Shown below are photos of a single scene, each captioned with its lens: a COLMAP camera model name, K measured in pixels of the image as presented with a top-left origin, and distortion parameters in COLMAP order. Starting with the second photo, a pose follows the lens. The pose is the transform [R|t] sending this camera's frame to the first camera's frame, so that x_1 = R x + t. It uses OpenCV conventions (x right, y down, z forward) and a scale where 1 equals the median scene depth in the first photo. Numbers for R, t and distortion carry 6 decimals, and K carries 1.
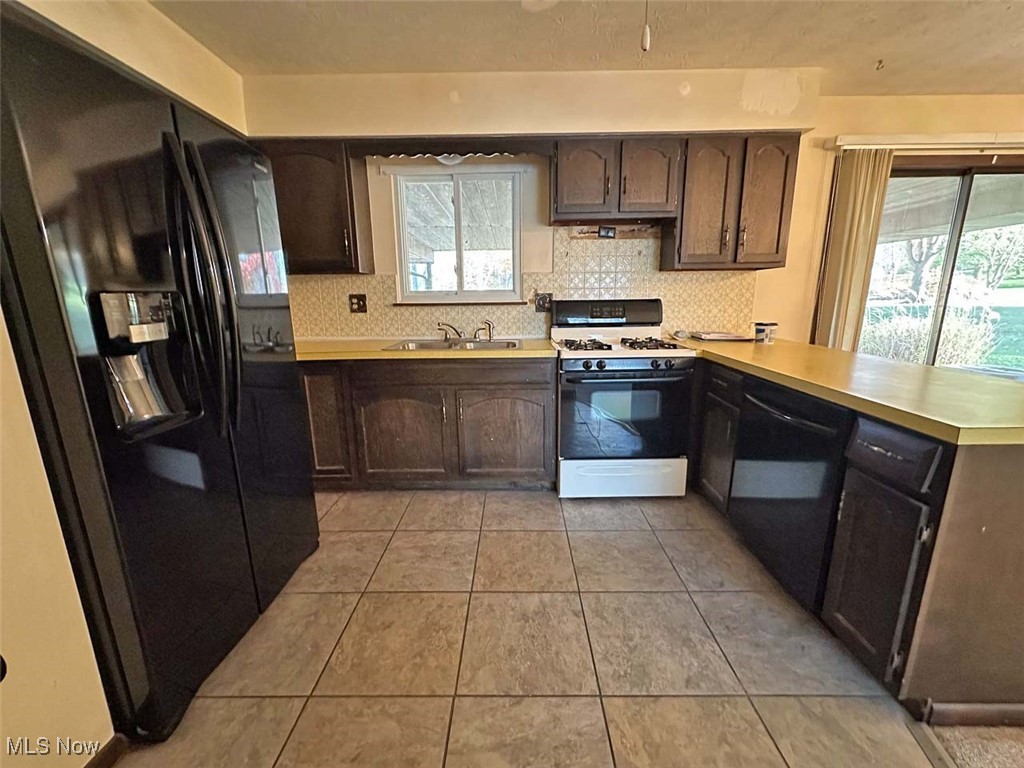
lens RADIAL K [[403.9, 0, 513.6], [0, 403.9, 382.8], [0, 0, 1]] dist [-0.001530, -0.000210]
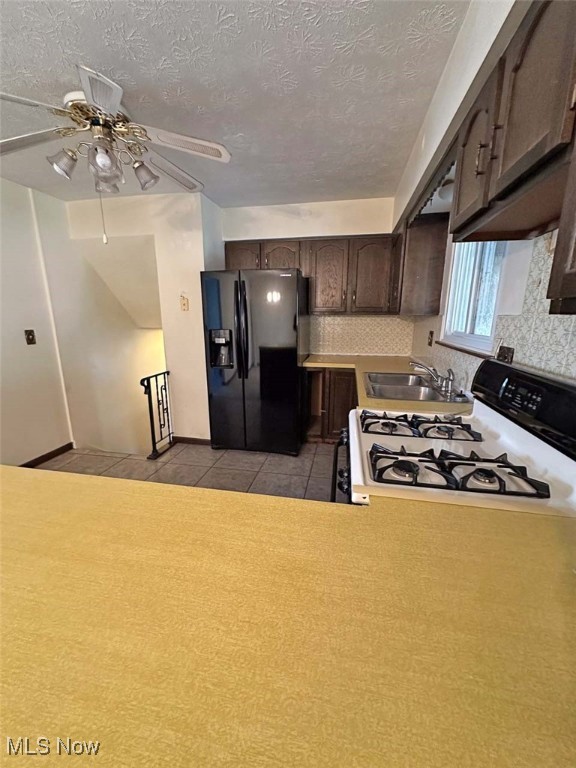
lens RADIAL K [[302.9, 0, 288.5], [0, 302.9, 384.4], [0, 0, 1]] dist [-0.001530, -0.000210]
pose [[-0.179715, 0.231894, -0.955996, 0.850256], [-0.208746, 0.940696, 0.267424, -0.309114], [0.961316, 0.247620, -0.120650, 1.027960]]
